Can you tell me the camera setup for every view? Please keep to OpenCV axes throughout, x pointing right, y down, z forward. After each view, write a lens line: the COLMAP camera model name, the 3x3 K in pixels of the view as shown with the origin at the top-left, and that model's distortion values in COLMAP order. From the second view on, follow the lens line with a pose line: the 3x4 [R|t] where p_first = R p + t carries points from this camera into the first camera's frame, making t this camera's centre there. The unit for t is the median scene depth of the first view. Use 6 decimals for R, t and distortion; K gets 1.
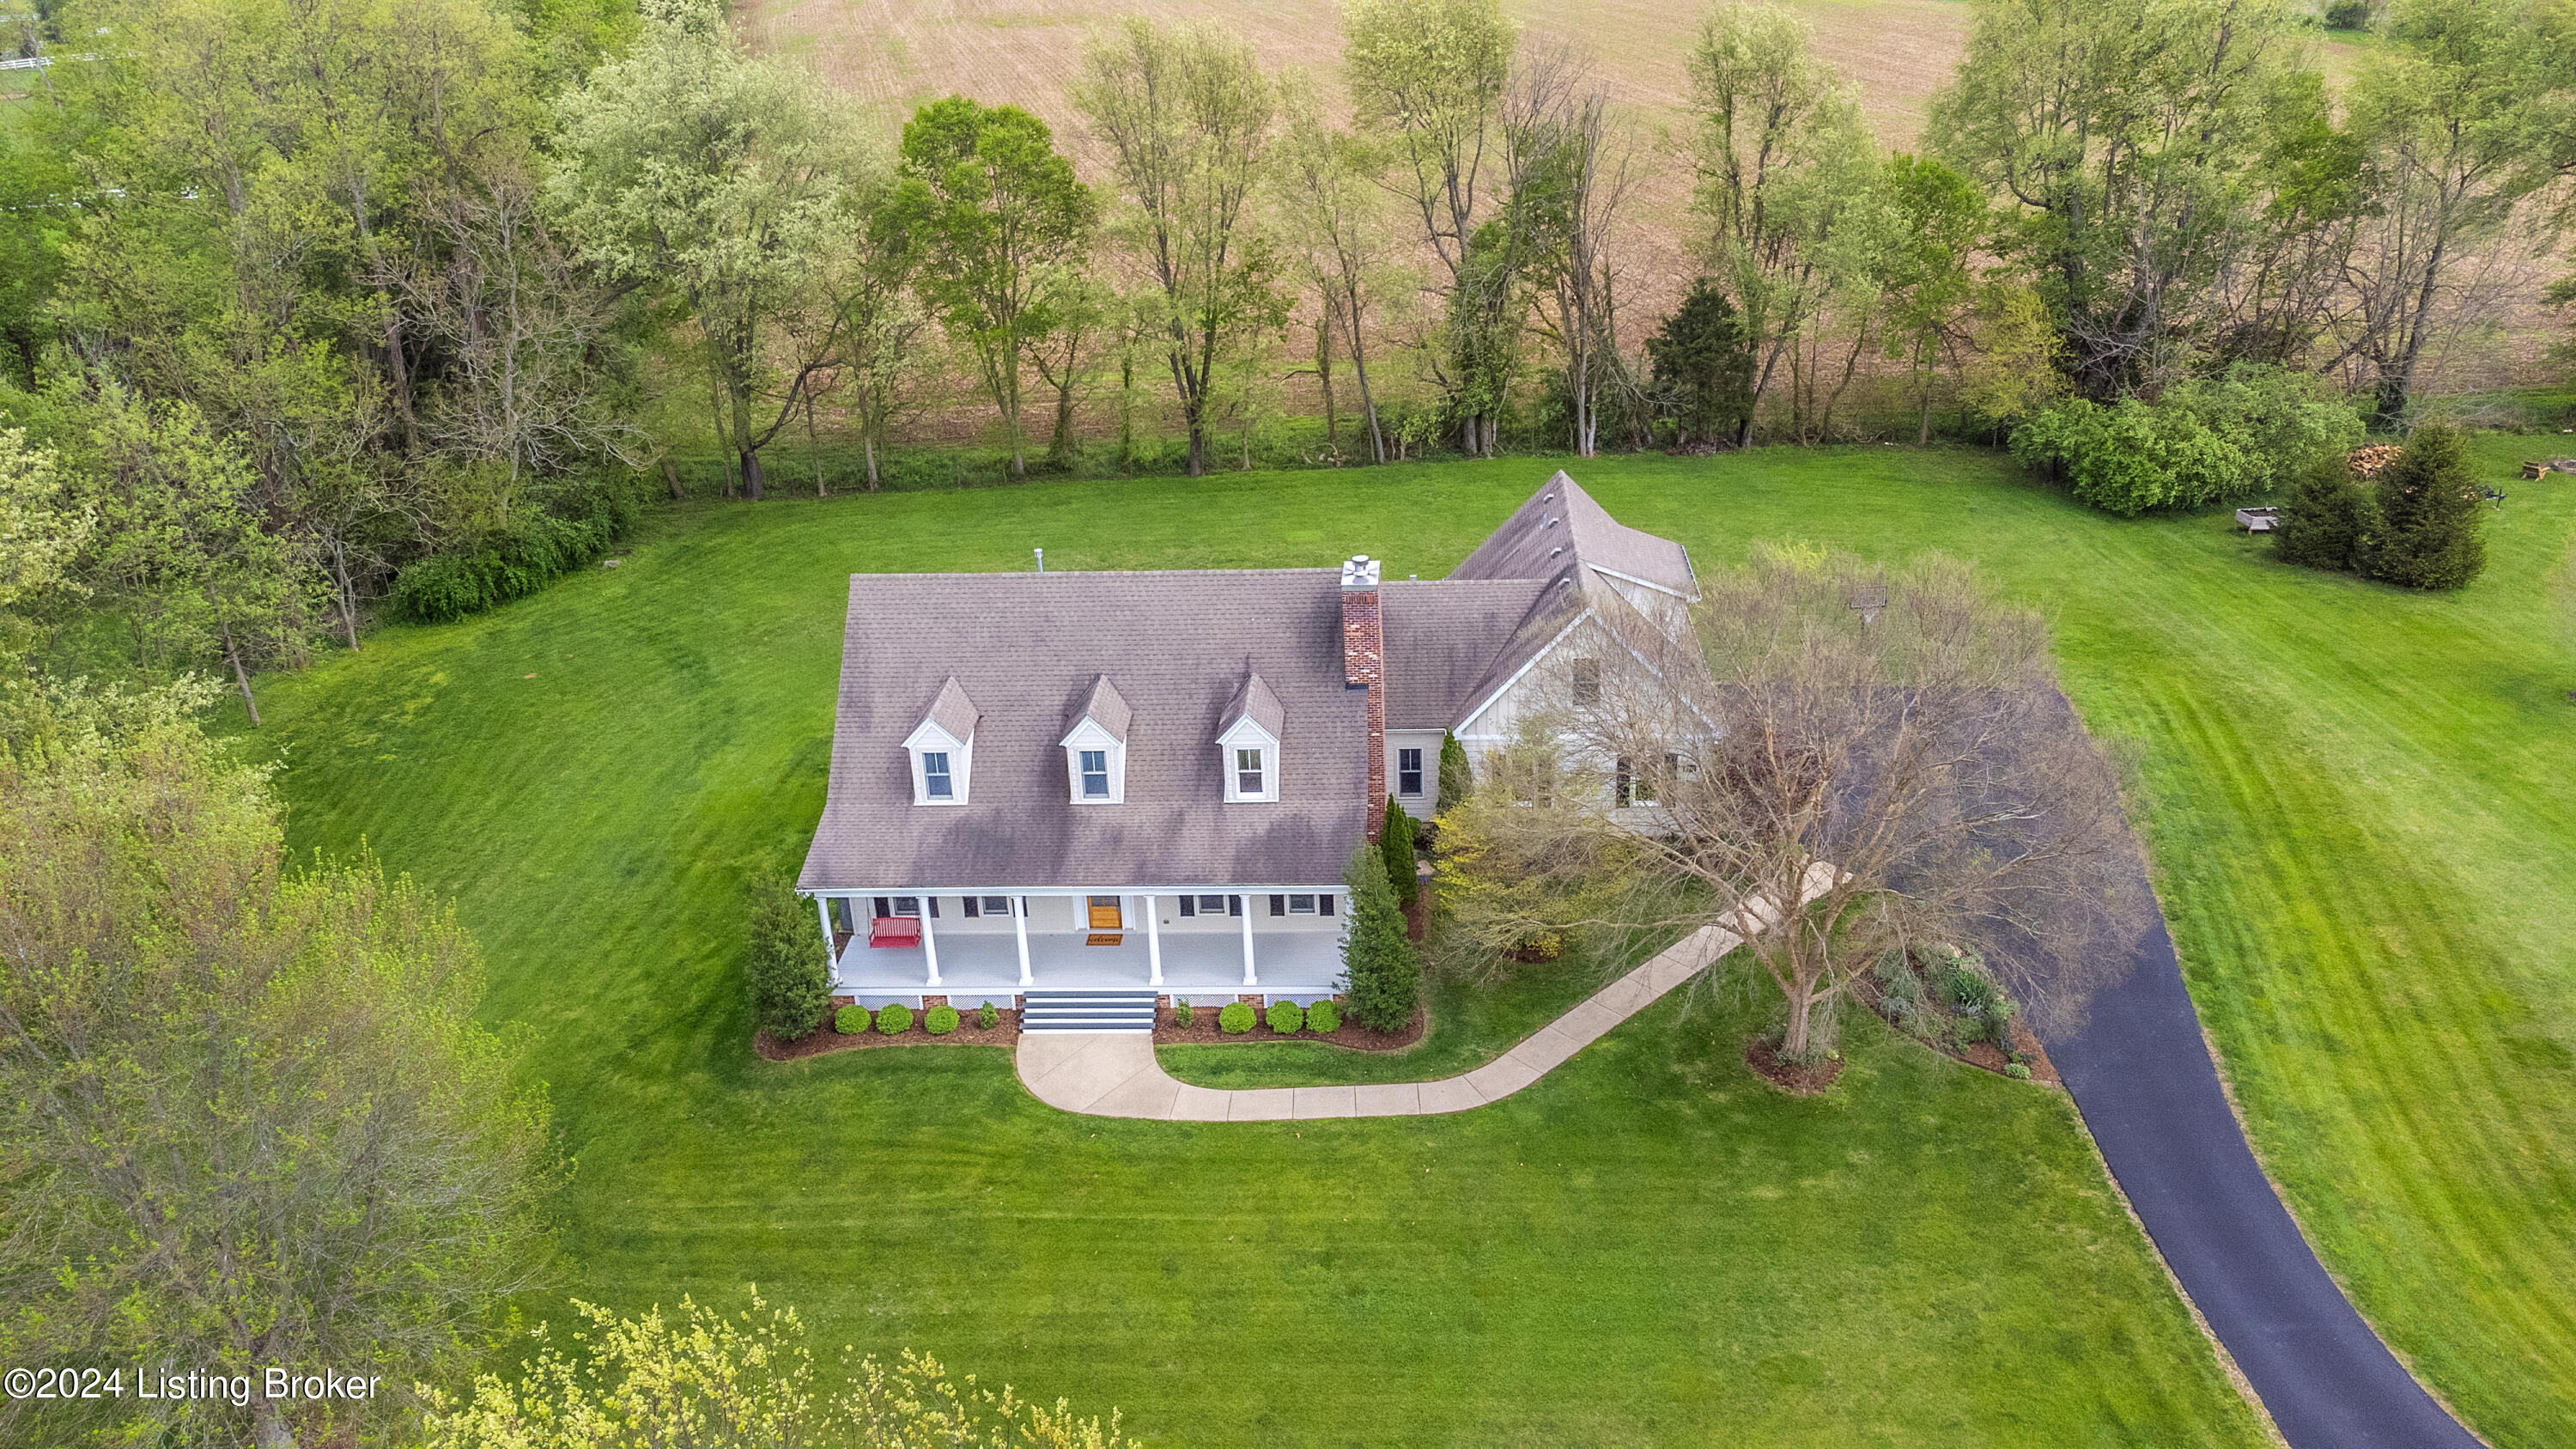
lens RADIAL K [[1885.7, 0, 1296.2], [0, 1885.7, 680.1], [0, 0, 1]] dist [0.039815, 0.002602]
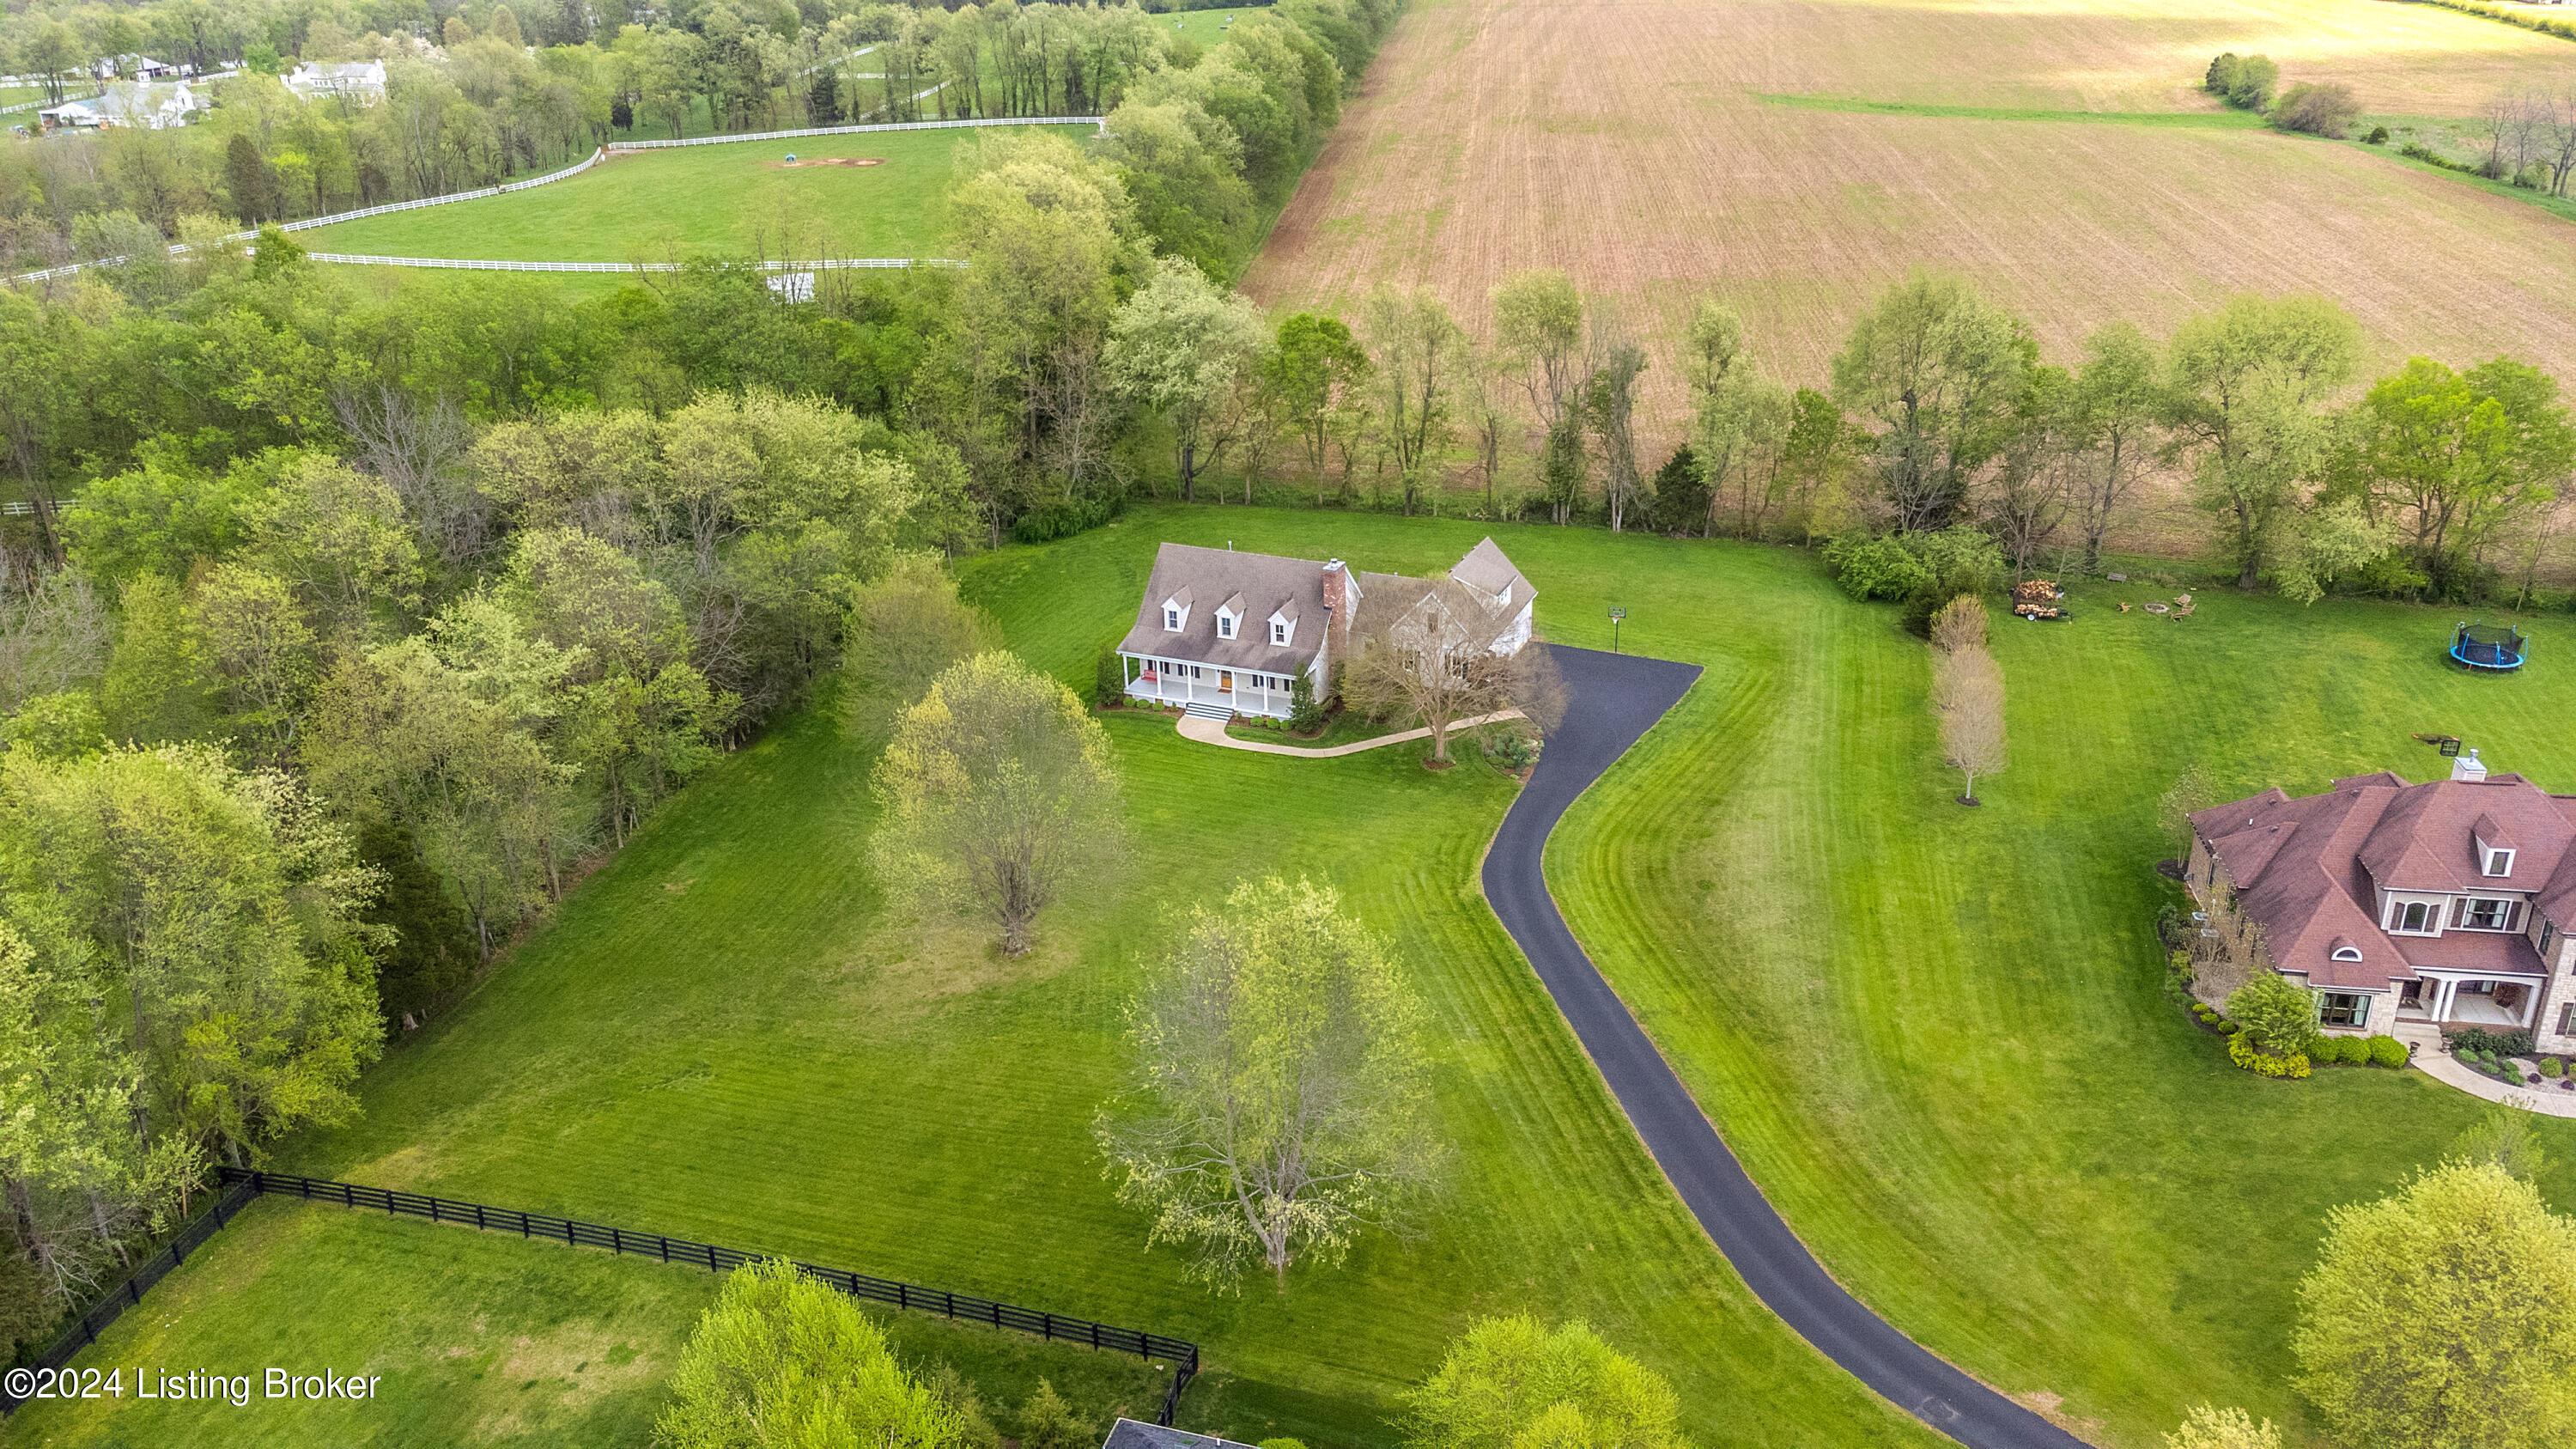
lens RADIAL K [[1885.7, 0, 1296.2], [0, 1885.7, 680.1], [0, 0, 1]] dist [0.039815, 0.002602]
pose [[0.941603, 0.144978, -0.303918, 0.803251], [-0.145080, 0.989167, 0.022375, 0.049365], [0.303869, 0.023024, 0.952436, -1.503936]]
